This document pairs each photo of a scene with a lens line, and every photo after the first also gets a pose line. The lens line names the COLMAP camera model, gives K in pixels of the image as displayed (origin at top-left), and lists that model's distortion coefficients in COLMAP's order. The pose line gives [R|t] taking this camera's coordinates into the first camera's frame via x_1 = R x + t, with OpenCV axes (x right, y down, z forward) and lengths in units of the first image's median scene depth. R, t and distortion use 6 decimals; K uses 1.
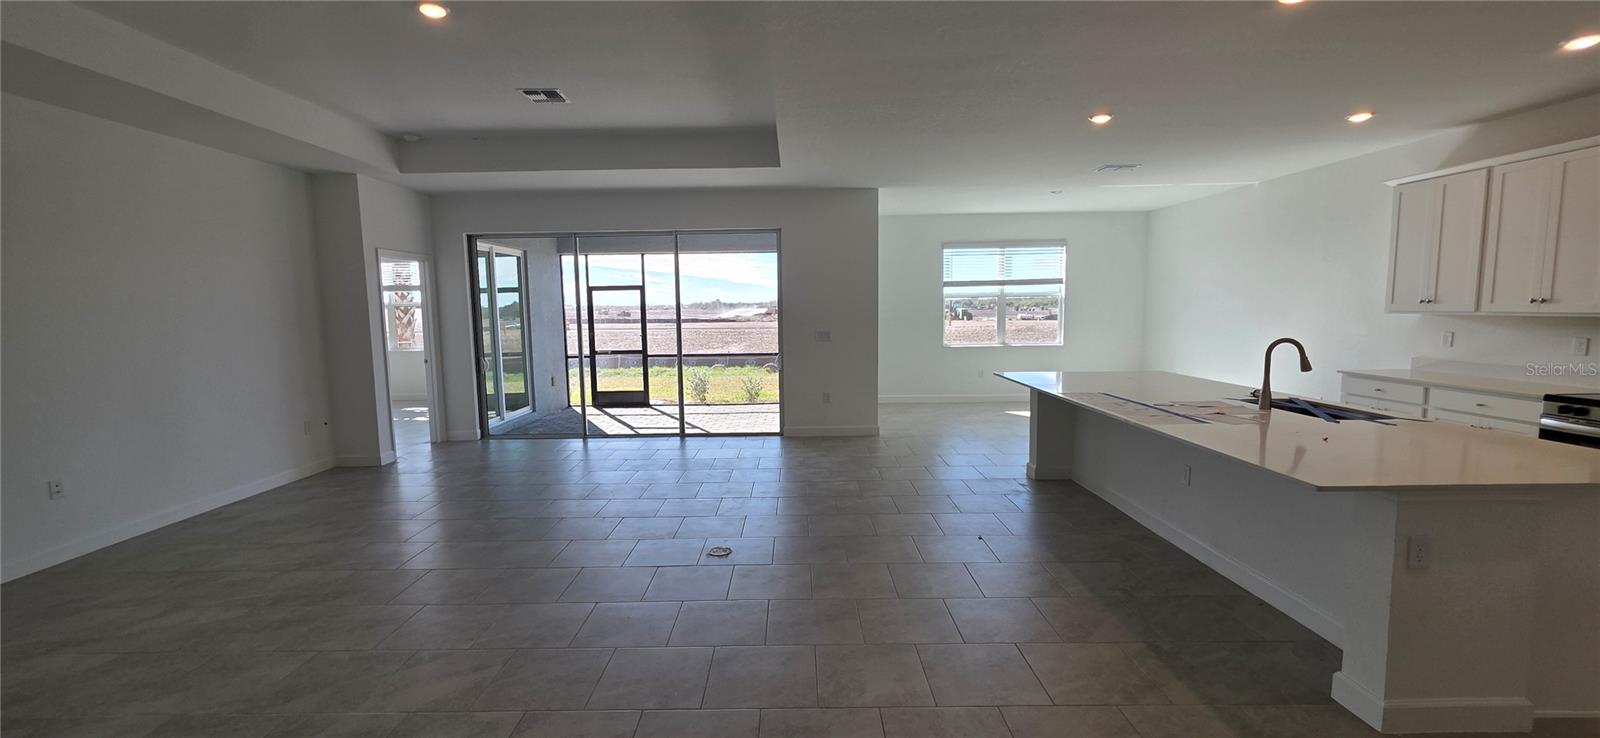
lens RADIAL K [[640.3, 0, 790.1], [0, 640.3, 368.9], [0, 0, 1]] dist [0.001207, -0.000036]
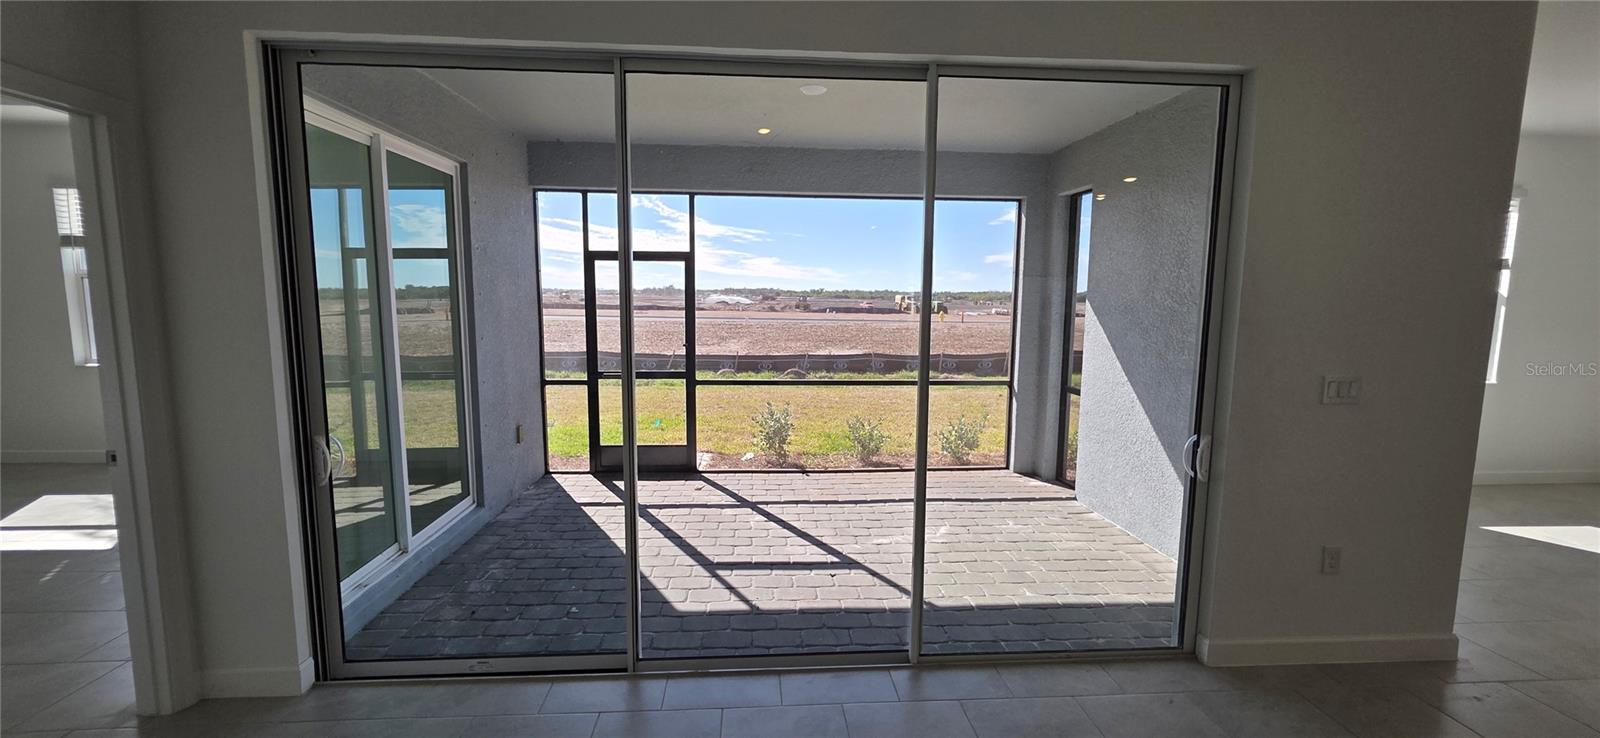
lens RADIAL K [[640.3, 0, 790.1], [0, 640.3, 368.9], [0, 0, 1]] dist [0.001207, -0.000036]
pose [[0.996865, 0.016208, 0.077440, -0.275636], [-0.017572, 0.999702, 0.016965, -0.063630], [-0.077142, -0.018272, 0.996853, 0.673239]]
